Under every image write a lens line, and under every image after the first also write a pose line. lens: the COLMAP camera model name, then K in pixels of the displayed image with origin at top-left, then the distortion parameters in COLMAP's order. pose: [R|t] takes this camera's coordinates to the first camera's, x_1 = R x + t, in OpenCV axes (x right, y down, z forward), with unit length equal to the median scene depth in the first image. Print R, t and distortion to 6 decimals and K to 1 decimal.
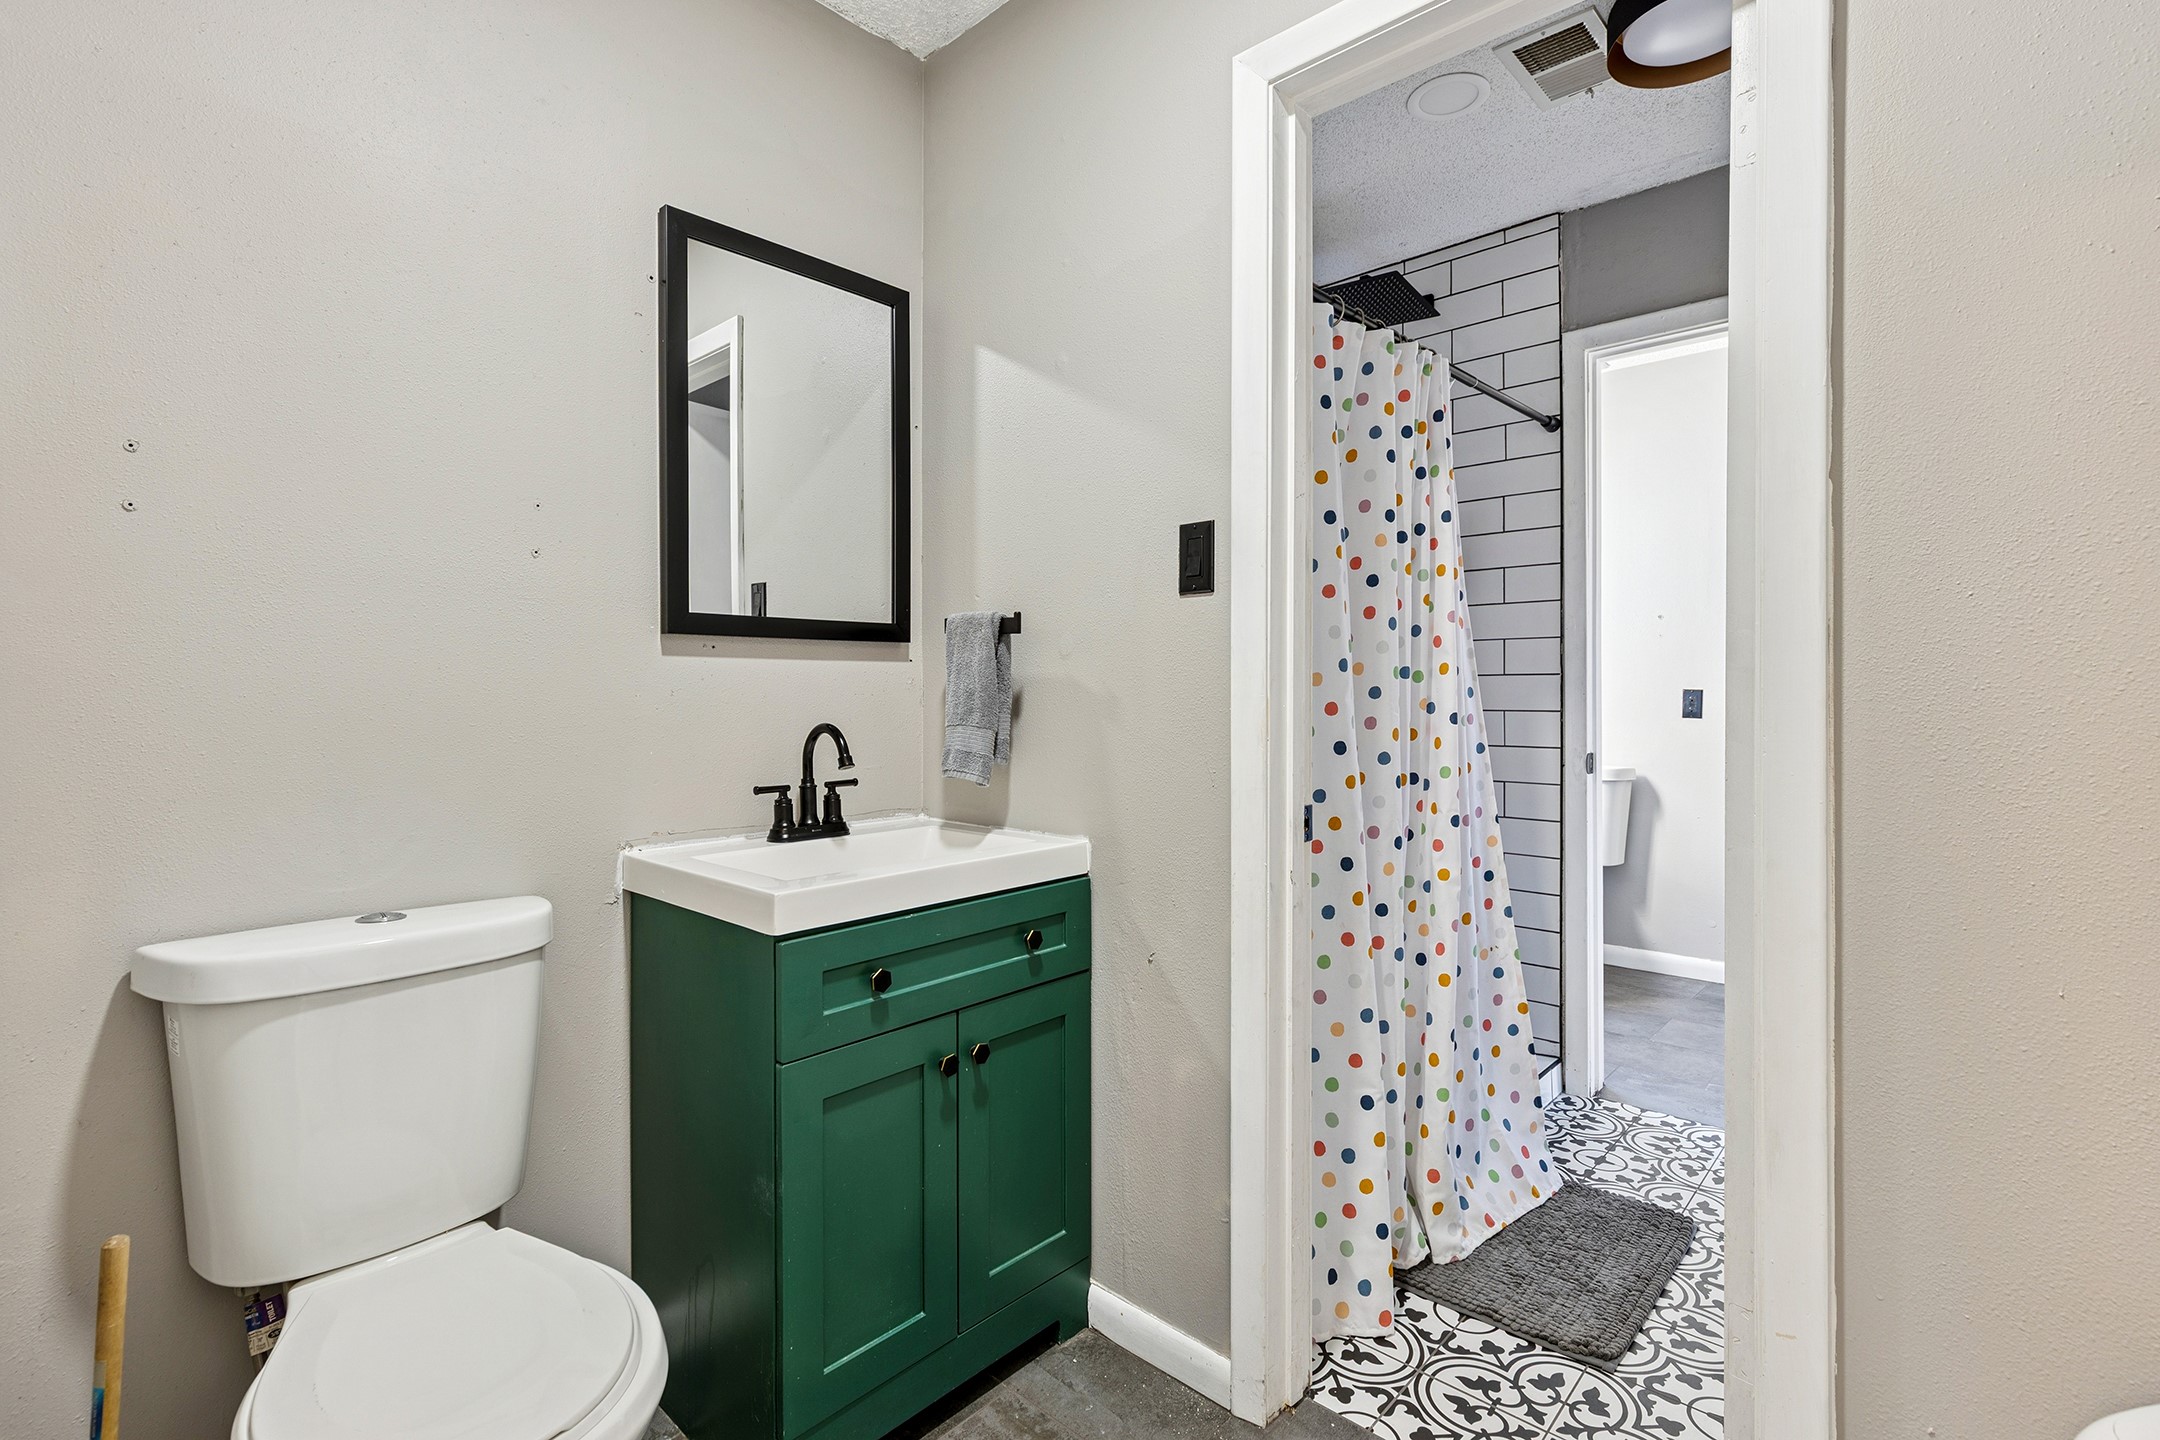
lens RADIAL K [[972.0, 0, 1092.6], [0, 972.0, 718.5], [0, 0, 1]] dist [0.001298, -0.000123]
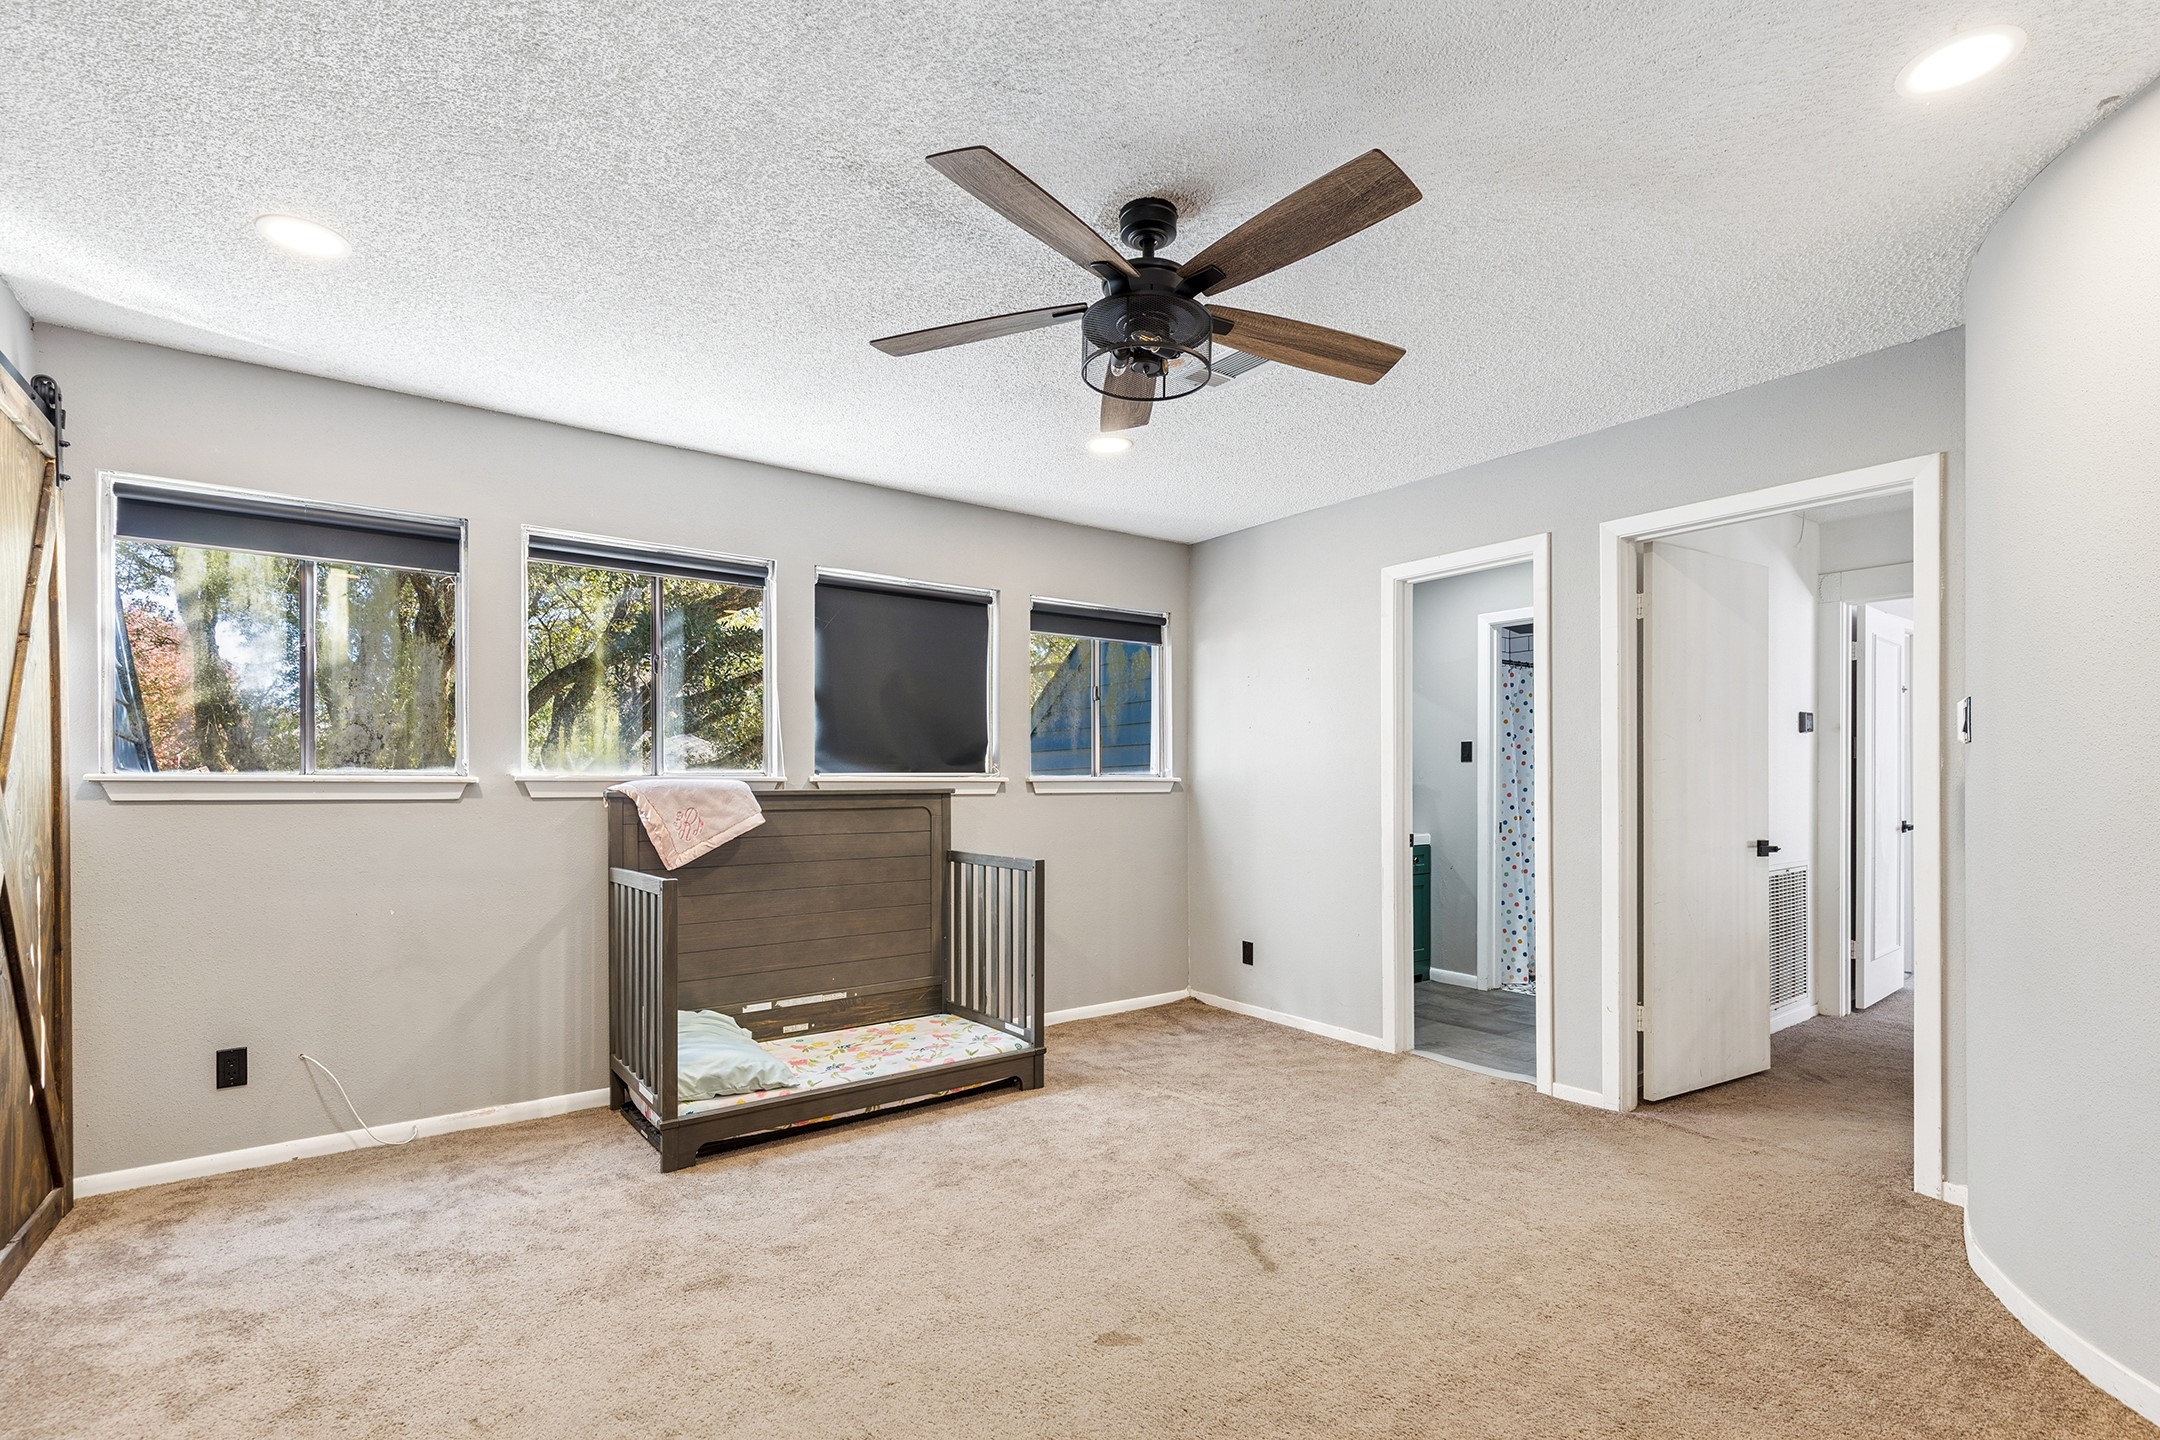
lens RADIAL K [[986.2, 0, 1079.3], [0, 986.2, 760.7], [0, 0, 1]] dist [0.000224, -0.000187]
pose [[0.978463, 0.007669, -0.206281, -0.538098], [-0.014661, 0.999368, -0.032389, 0.003461], [0.205902, 0.034716, 0.977957, -2.832557]]
